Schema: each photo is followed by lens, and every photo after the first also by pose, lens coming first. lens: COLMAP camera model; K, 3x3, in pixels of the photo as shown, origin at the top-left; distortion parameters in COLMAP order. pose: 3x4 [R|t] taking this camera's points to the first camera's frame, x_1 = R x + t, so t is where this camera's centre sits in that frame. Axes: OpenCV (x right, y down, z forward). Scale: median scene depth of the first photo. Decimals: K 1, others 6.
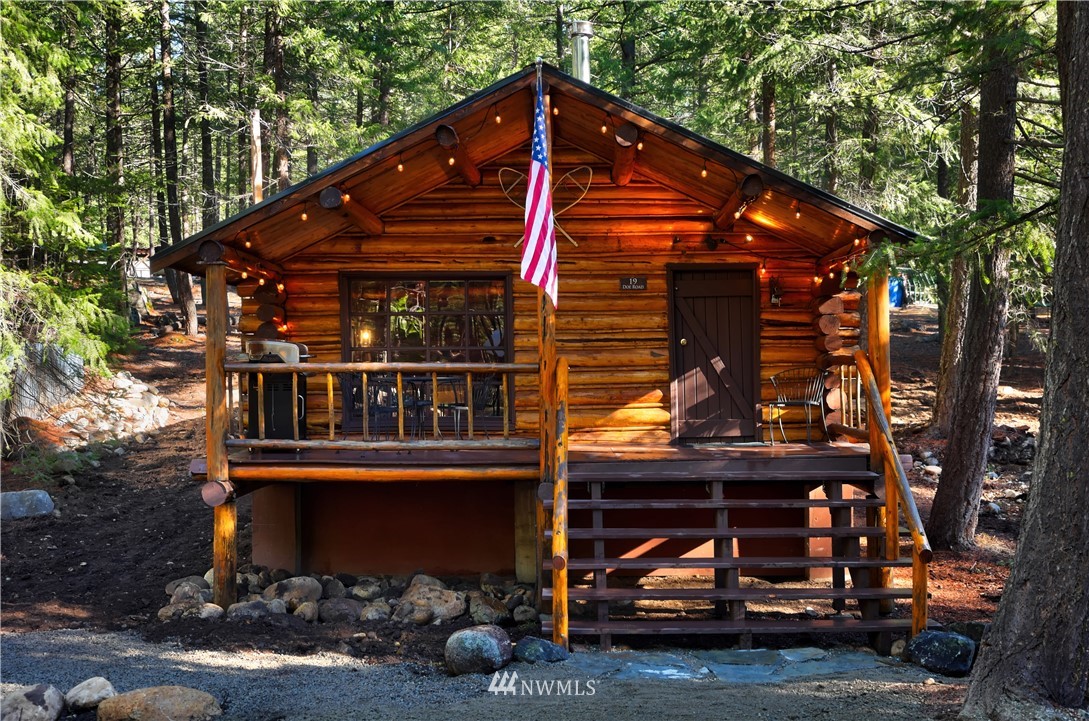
lens RADIAL K [[1106.7, 0, 539.7], [0, 1106.7, 354.8], [0, 0, 1]] dist [-0.001748, 0.006321]
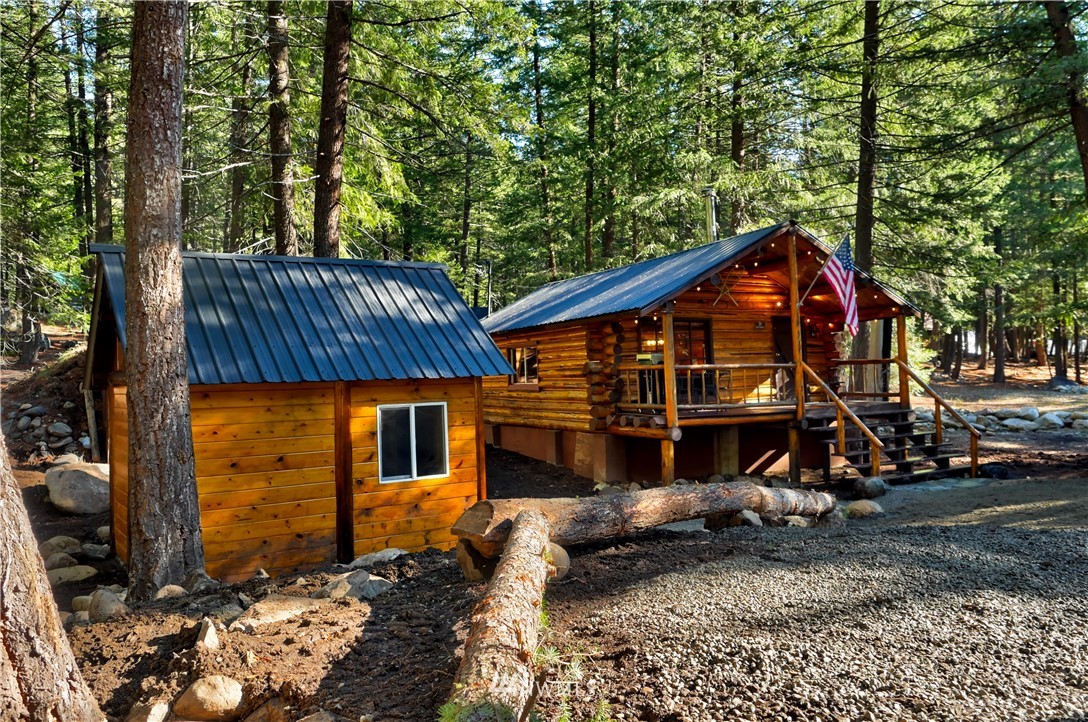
lens RADIAL K [[807.7, 0, 544.0], [0, 807.7, 361.0], [0, 0, 1]] dist [-0.024247, 0.005552]
pose [[0.872633, -0.007835, 0.488314, -0.968440], [0.016034, 0.999792, -0.012612, 0.011949], [-0.488113, 0.018835, 0.872577, -0.079043]]
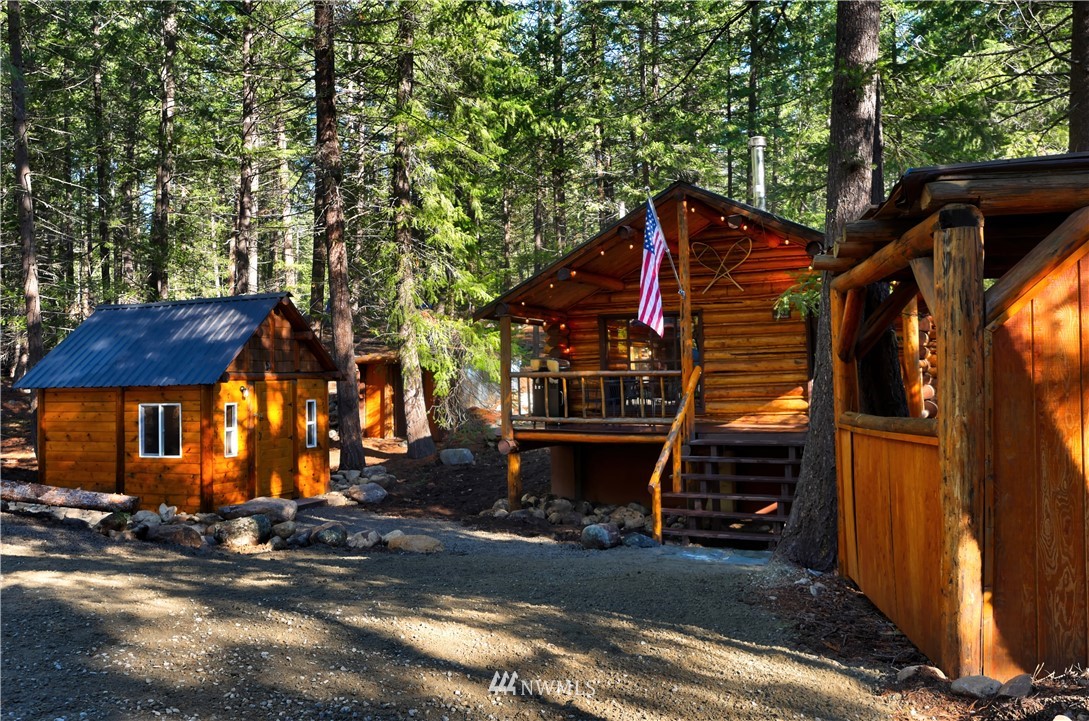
lens RADIAL K [[874.9, 0, 550.2], [0, 874.9, 355.0], [0, 0, 1]] dist [-0.004157, 0.000555]
pose [[0.894499, -0.022193, -0.446518, 0.327055], [0.017542, 0.999740, -0.014549, 0.000891], [0.446725, 0.005182, 0.894656, -0.172867]]
